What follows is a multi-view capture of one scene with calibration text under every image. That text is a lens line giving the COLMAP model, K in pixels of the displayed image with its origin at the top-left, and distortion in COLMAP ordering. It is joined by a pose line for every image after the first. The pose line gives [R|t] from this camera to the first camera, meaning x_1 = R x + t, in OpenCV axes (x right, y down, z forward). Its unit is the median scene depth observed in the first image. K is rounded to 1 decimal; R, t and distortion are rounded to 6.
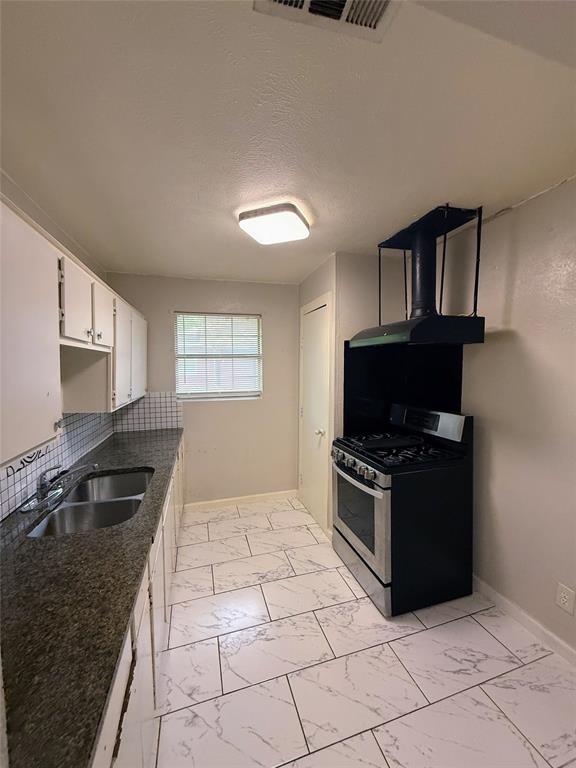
lens RADIAL K [[308.5, 0, 288.9], [0, 308.5, 383.3], [0, 0, 1]] dist [0.002843, 0.000467]
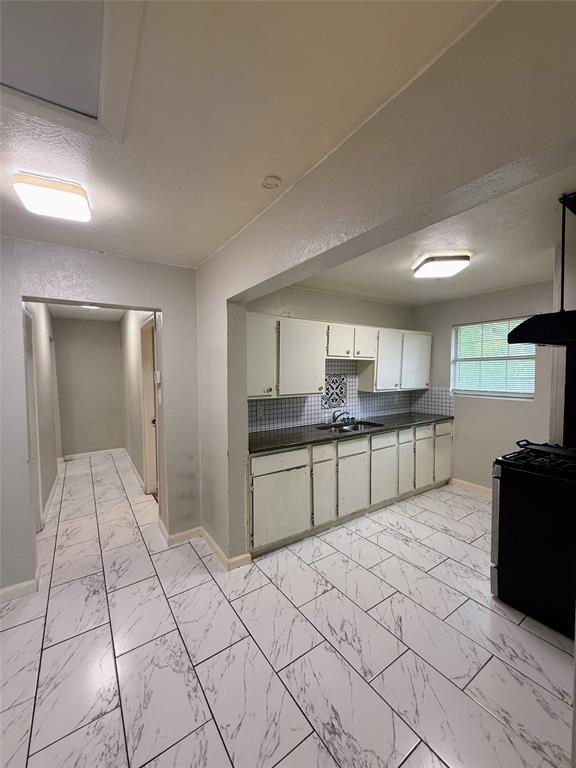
lens RADIAL K [[308.5, 0, 289.2], [0, 308.5, 384.4], [0, 0, 1]] dist [0.002843, 0.000467]
pose [[0.302001, 0.048034, -0.952097, 0.719426], [-0.057264, 0.997840, 0.032178, 0.012012], [0.951586, 0.044803, 0.304099, -0.034790]]
